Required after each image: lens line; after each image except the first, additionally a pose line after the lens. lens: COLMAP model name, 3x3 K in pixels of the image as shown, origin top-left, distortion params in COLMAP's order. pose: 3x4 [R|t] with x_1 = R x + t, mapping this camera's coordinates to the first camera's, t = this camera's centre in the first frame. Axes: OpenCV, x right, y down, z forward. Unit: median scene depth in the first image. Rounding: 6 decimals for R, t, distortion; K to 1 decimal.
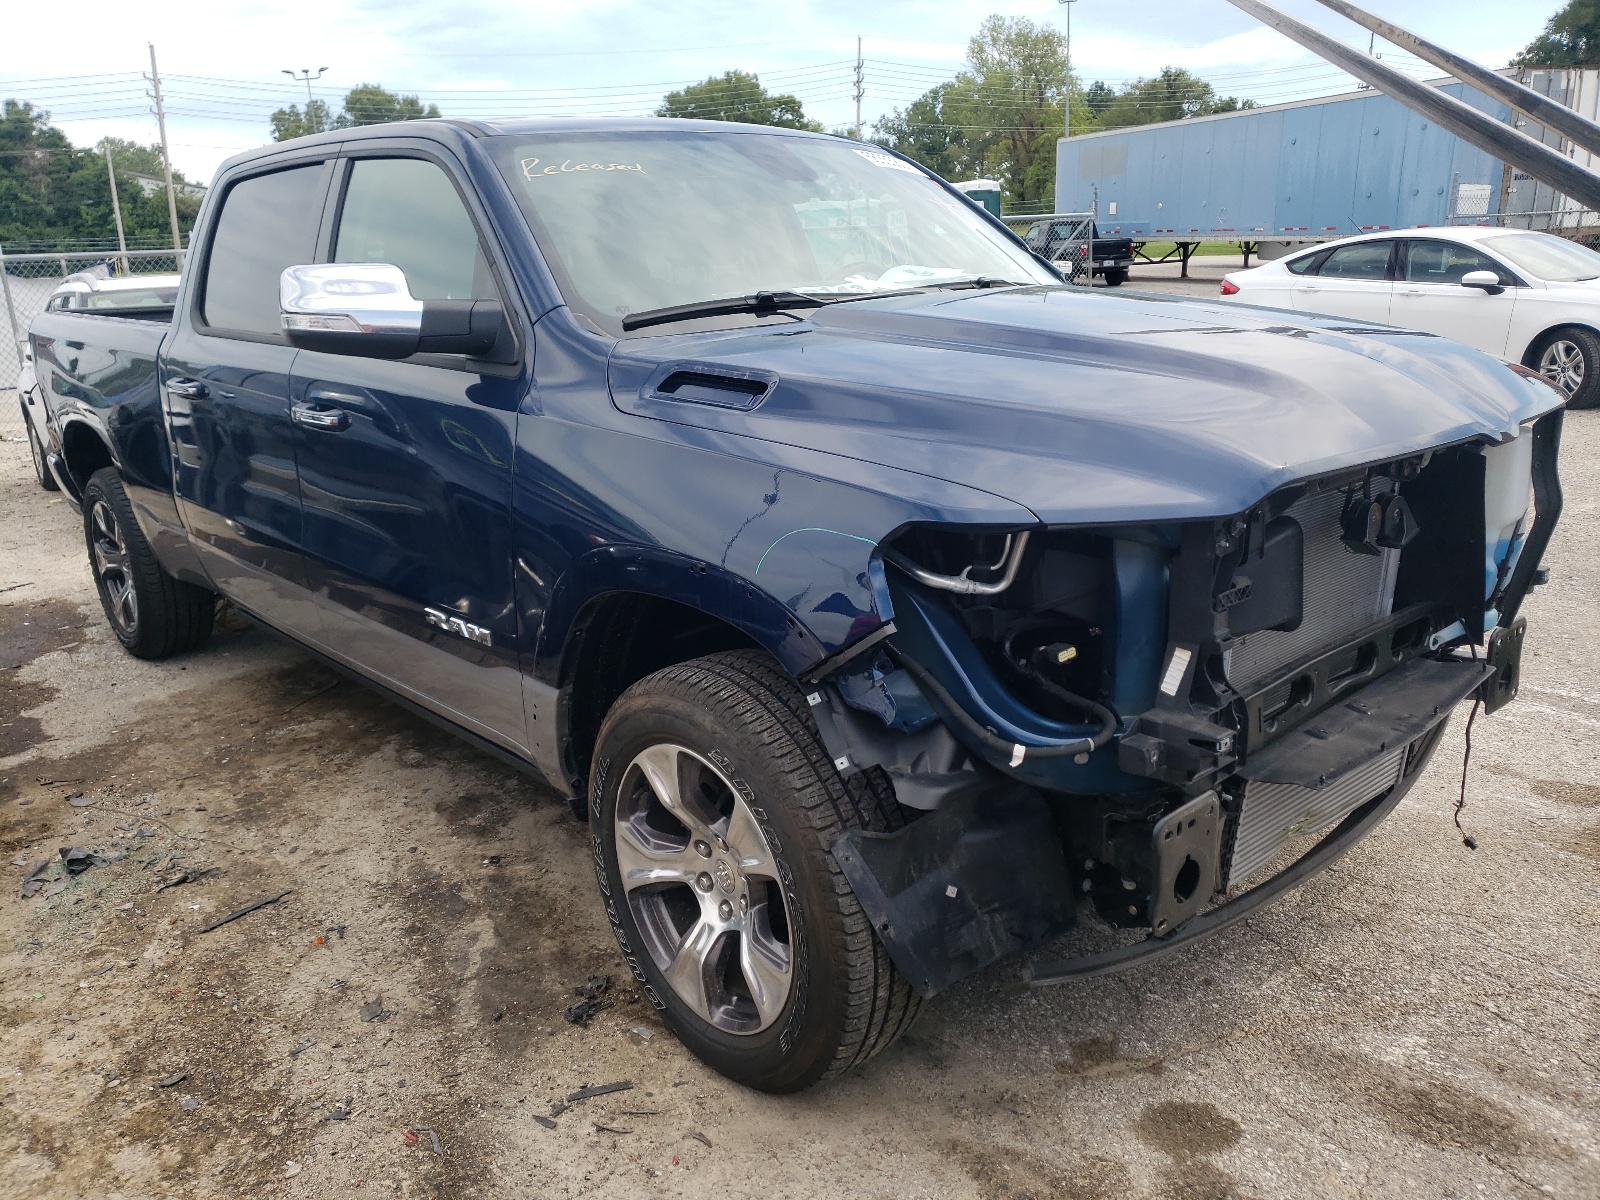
lens RADIAL K [[1291.7, 0, 796.3], [0, 1291.7, 608.9], [0, 0, 1]] dist [0.011683, 0.001351]
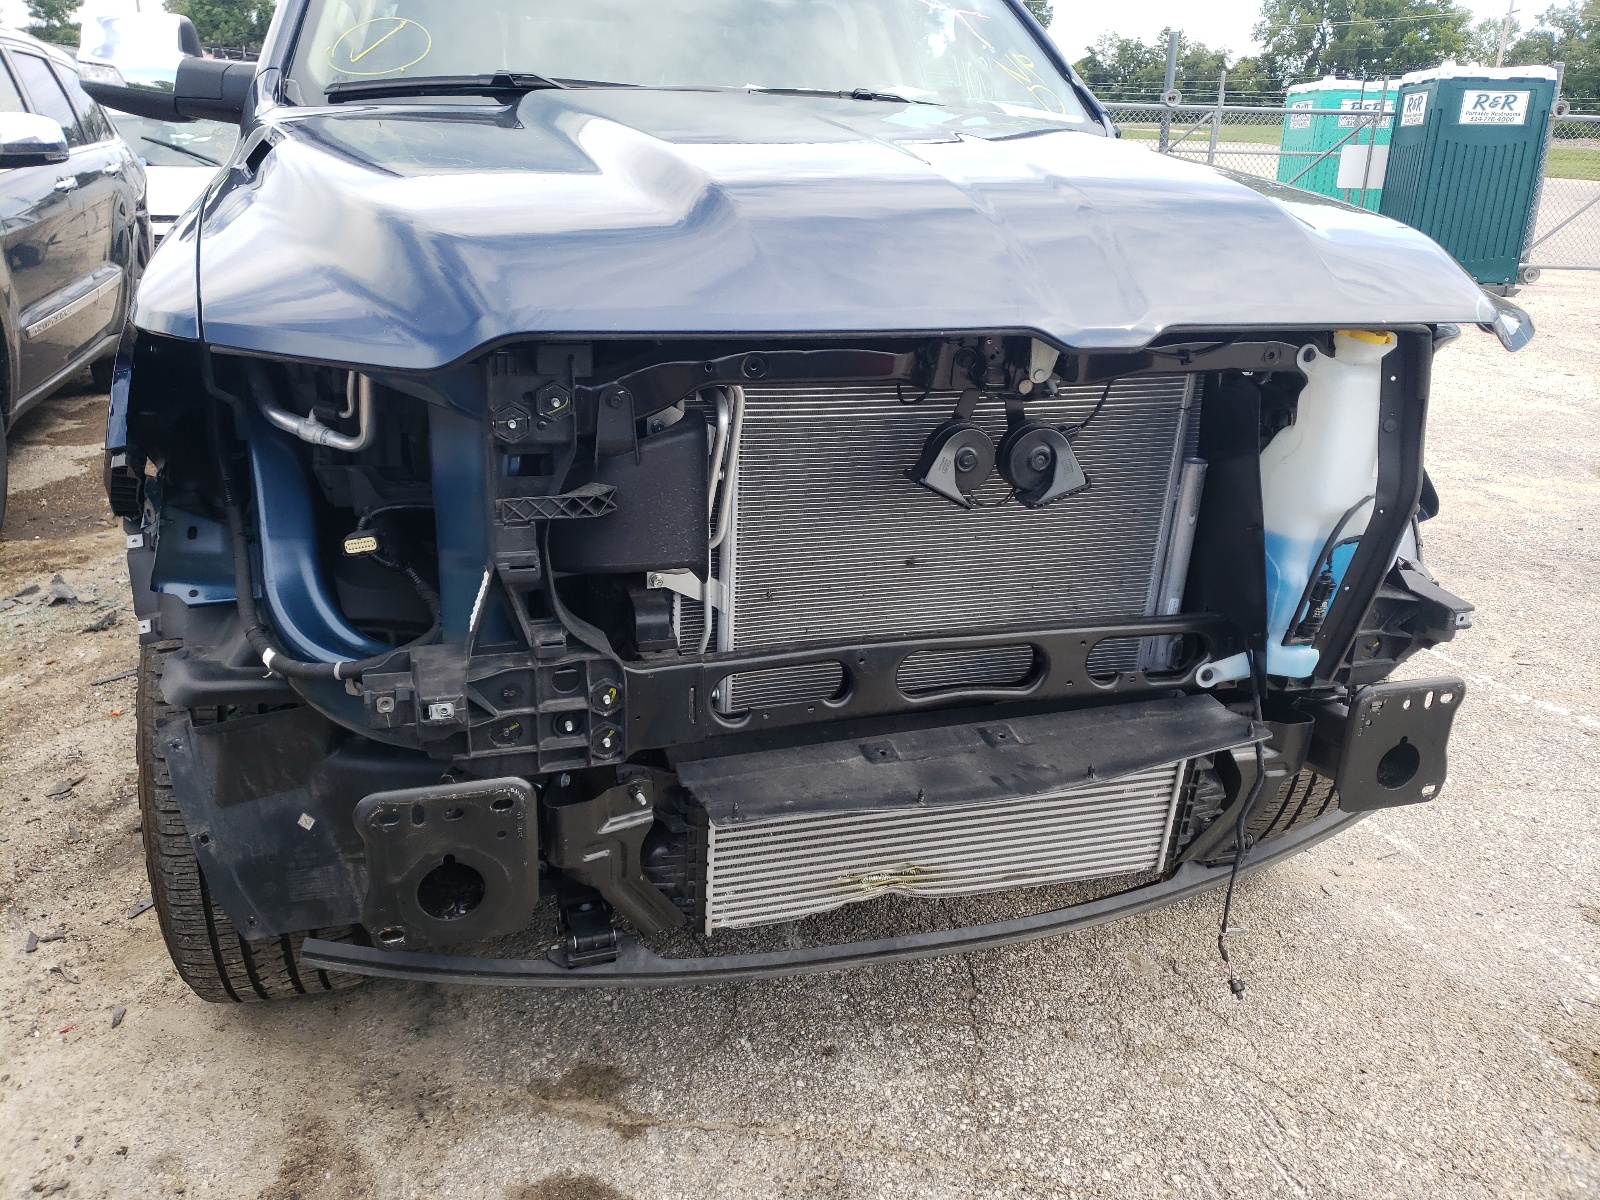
lens RADIAL K [[1291.7, 0, 800.8], [0, 1291.7, 589.8], [0, 0, 1]] dist [0.011683, 0.001351]
pose [[0.904837, 0.209043, -0.370906, 0.655232], [-0.183699, 0.977589, 0.102831, -0.055556], [0.384090, -0.024910, 0.922960, 0.391813]]
